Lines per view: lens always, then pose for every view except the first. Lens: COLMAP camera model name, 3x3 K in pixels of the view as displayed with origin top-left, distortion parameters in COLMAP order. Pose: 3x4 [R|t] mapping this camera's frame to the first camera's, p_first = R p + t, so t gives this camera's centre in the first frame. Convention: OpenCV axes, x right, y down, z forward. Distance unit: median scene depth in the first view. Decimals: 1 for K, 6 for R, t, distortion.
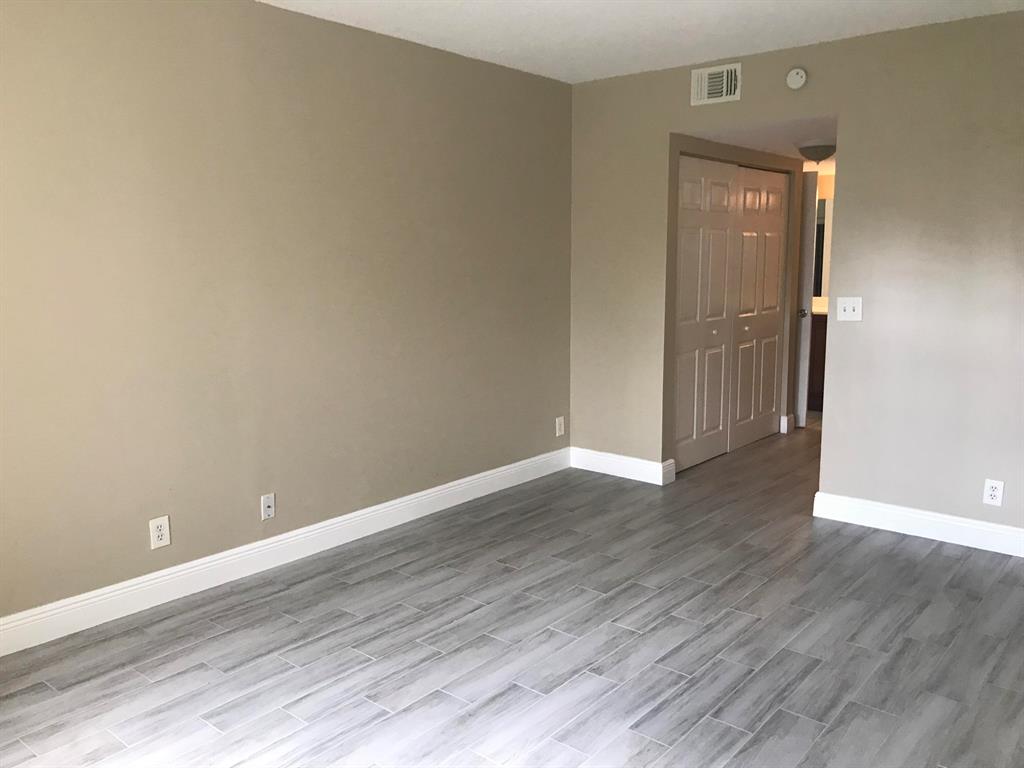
lens RADIAL K [[847.6, 0, 506.2], [0, 847.6, 383.6], [0, 0, 1]] dist [0.033001, 0.012388]
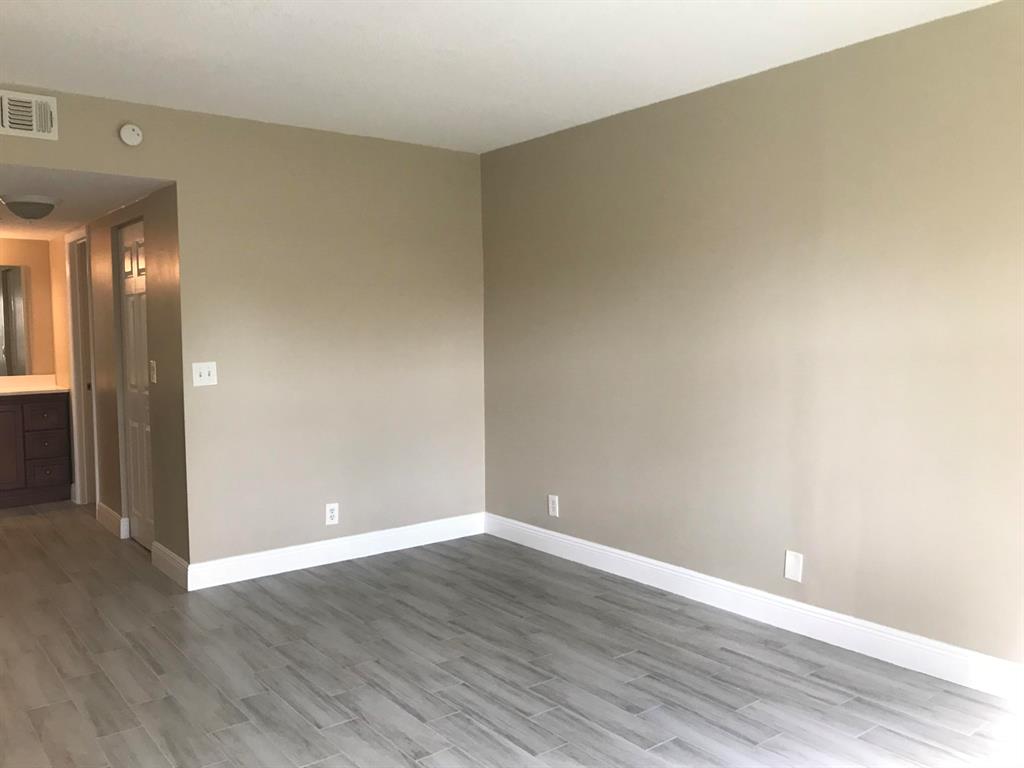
lens RADIAL K [[847.6, 0, 505.6], [0, 847.6, 385.1], [0, 0, 1]] dist [0.033001, 0.012388]
pose [[0.221622, -0.068821, 0.972701, -0.566968], [0.159599, 0.986615, 0.033443, -0.057305], [-0.961983, 0.147830, 0.229640, 0.482290]]
